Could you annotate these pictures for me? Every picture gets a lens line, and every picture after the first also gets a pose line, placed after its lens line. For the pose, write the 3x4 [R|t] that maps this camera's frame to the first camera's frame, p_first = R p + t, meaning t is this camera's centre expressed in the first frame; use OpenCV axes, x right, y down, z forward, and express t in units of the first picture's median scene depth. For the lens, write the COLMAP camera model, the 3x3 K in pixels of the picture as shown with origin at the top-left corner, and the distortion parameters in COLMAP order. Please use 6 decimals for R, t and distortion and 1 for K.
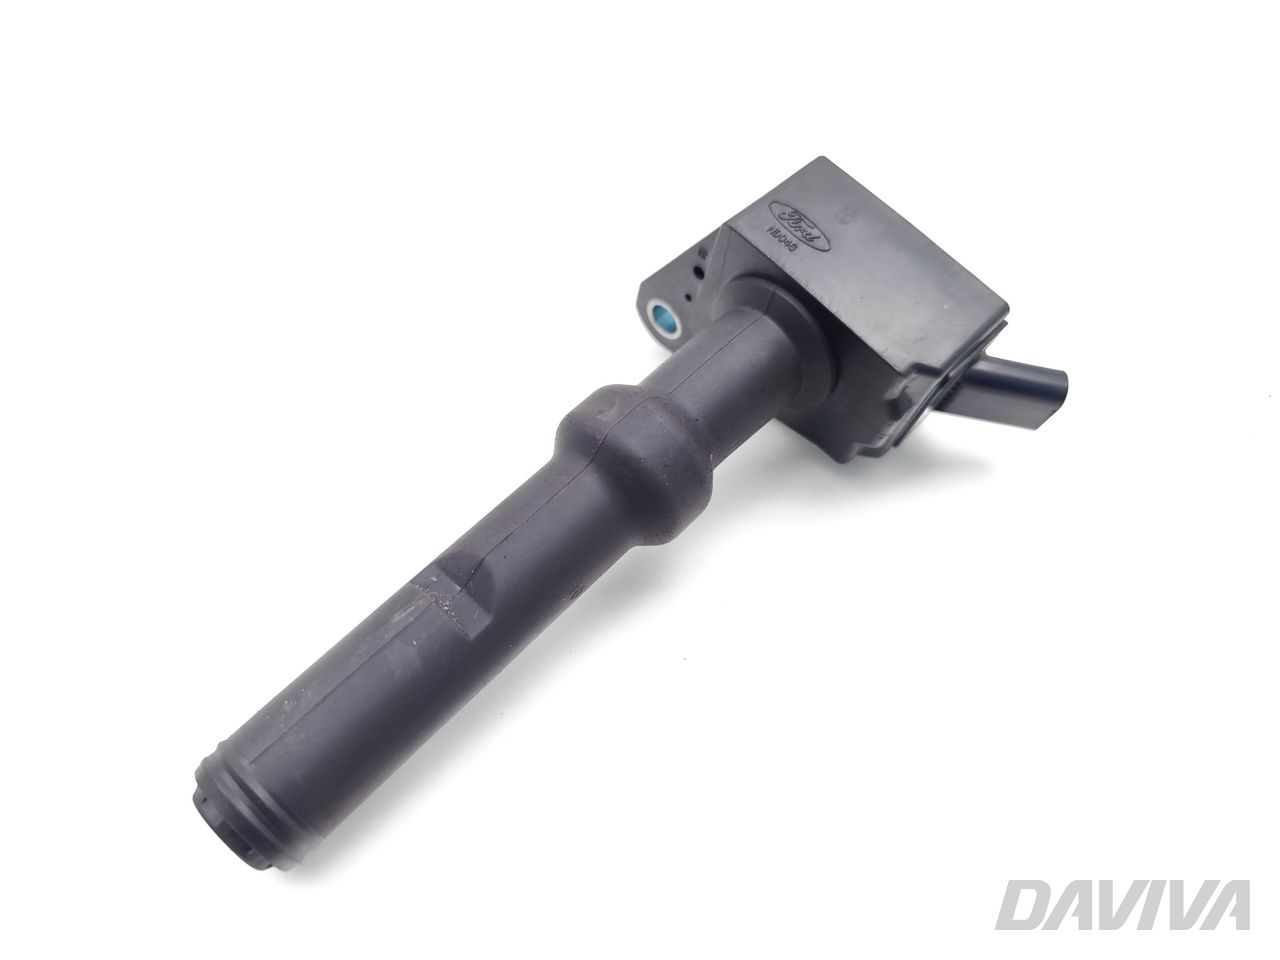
lens RADIAL K [[860.8, 0, 639.0], [0, 860.8, 480.3], [0, 0, 1]] dist [-0.002441, -0.001193]
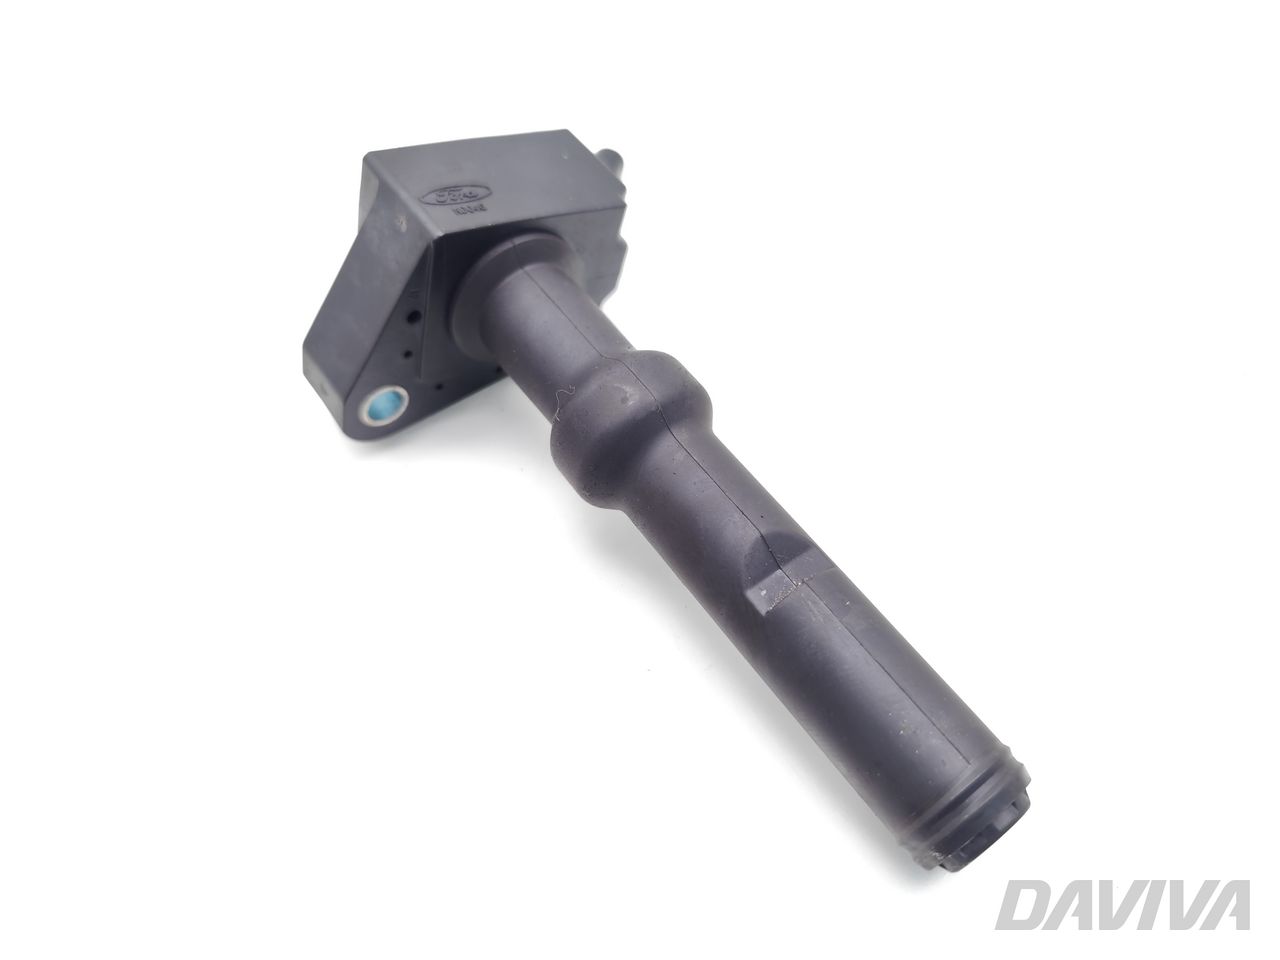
lens RADIAL K [[860.8, 0, 638.9], [0, 860.8, 479.3], [0, 0, 1]] dist [-0.002441, -0.001193]
pose [[0.154219, -0.774344, 0.613684, -0.734244], [0.767963, 0.484734, 0.418648, -0.446018], [-0.621651, 0.406723, 0.669423, 0.387936]]
